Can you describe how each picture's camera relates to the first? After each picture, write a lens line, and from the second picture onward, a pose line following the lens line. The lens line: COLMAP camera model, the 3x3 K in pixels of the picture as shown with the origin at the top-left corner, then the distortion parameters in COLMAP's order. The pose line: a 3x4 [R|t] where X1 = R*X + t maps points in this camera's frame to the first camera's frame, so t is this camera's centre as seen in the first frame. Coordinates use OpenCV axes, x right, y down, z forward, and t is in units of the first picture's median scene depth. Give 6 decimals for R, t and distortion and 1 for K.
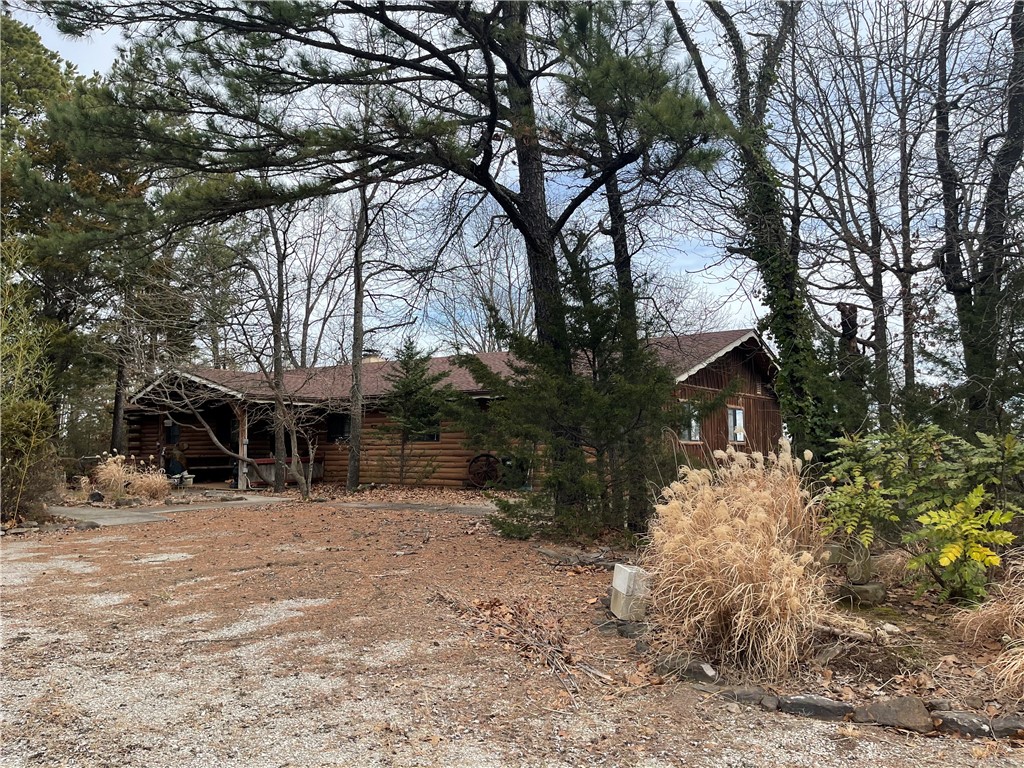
lens RADIAL K [[773.6, 0, 517.5], [0, 773.6, 389.2], [0, 0, 1]] dist [0.064369, -0.075495]
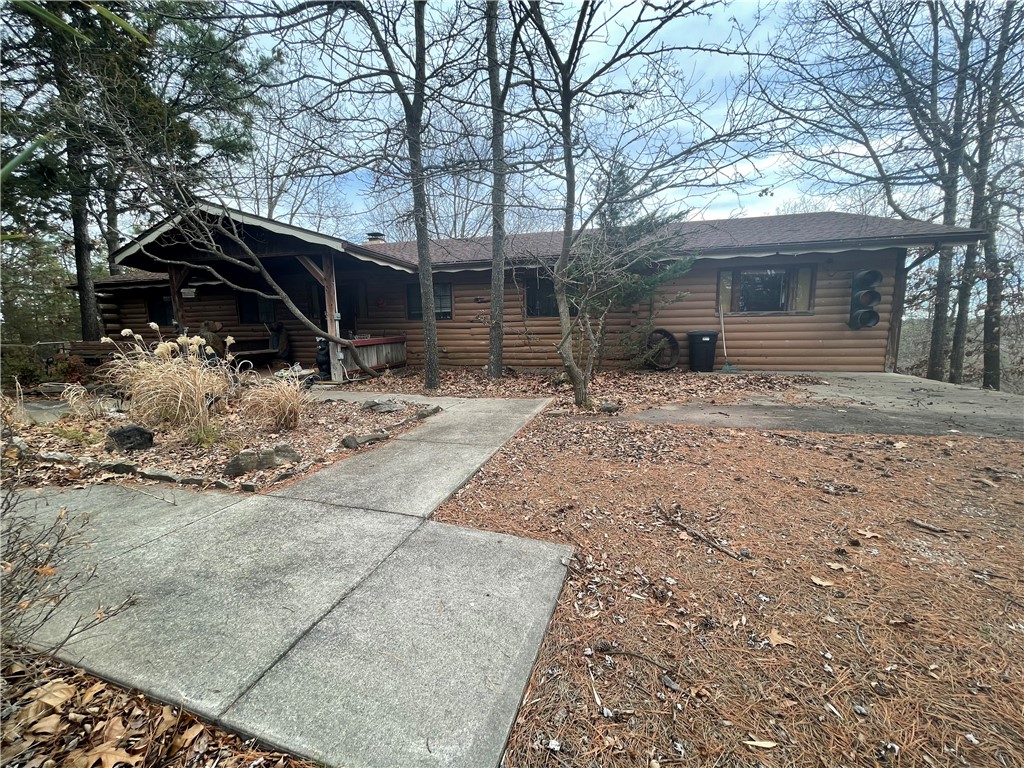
lens RADIAL K [[412.3, 0, 512.1], [0, 412.3, 384.4], [0, 0, 1]] dist [0.000450, 0.001410]
pose [[0.938406, -0.056989, 0.340802, -0.330474], [-0.013497, 0.979507, 0.200957, 0.049981], [-0.345271, -0.193179, 0.918406, 0.580682]]
